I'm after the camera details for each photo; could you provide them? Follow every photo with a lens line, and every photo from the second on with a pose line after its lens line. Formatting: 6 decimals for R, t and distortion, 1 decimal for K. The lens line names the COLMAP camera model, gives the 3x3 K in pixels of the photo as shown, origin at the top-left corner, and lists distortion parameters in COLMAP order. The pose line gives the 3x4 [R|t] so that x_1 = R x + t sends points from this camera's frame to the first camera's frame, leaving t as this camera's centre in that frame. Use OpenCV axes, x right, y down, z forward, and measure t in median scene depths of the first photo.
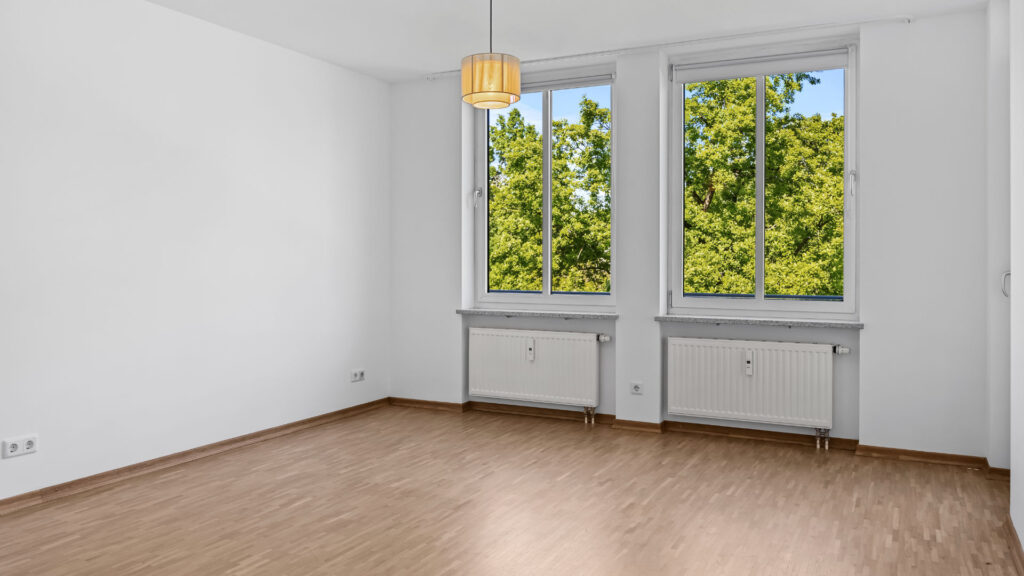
lens RADIAL K [[744.7, 0, 492.2], [0, 744.7, 261.7], [0, 0, 1]] dist [-0.010317, 0.000657]
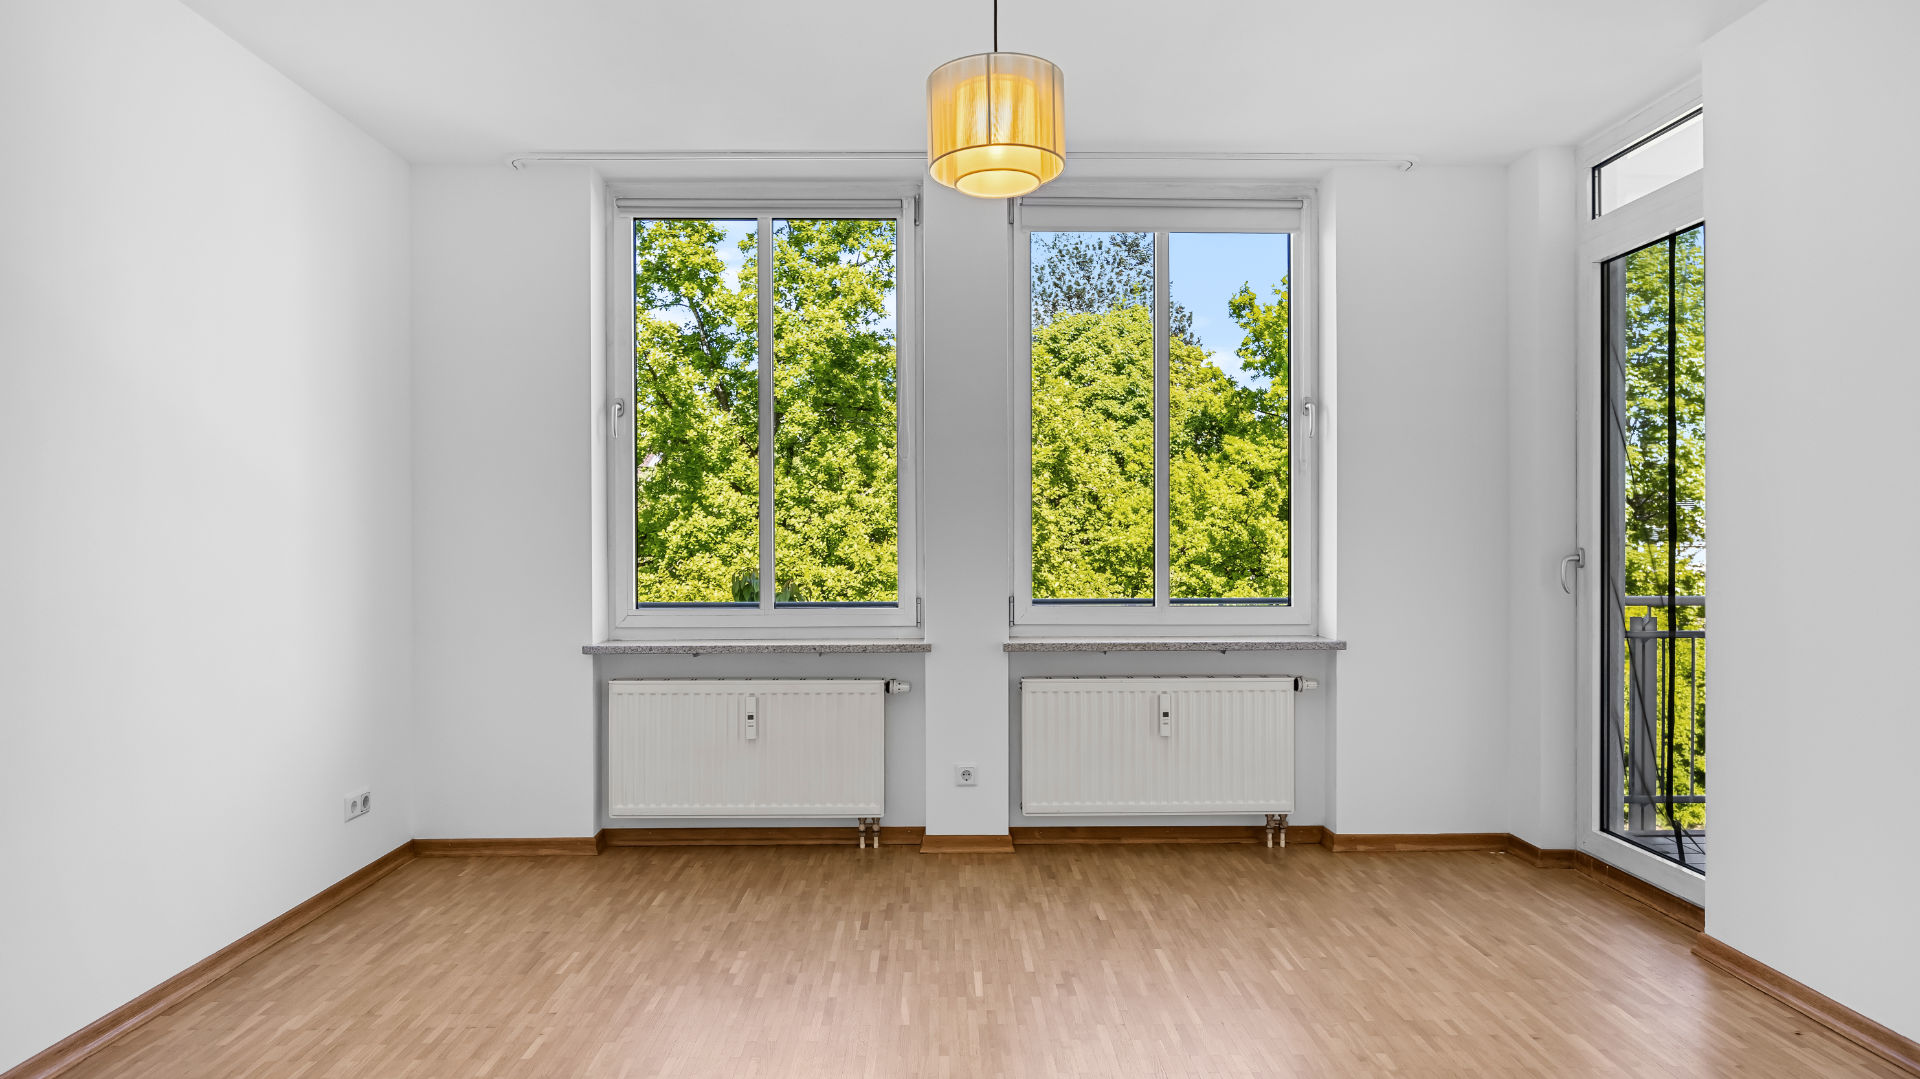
lens RADIAL K [[1183.3, 0, 1028.5], [0, 1183.3, 538.0], [0, 0, 1]] dist [0.003459, 0.006968]
pose [[0.884983, -0.003217, 0.465613, -0.165026], [0.005792, 0.999975, -0.004100, -0.000971], [-0.465588, 0.006325, 0.884979, 0.198515]]
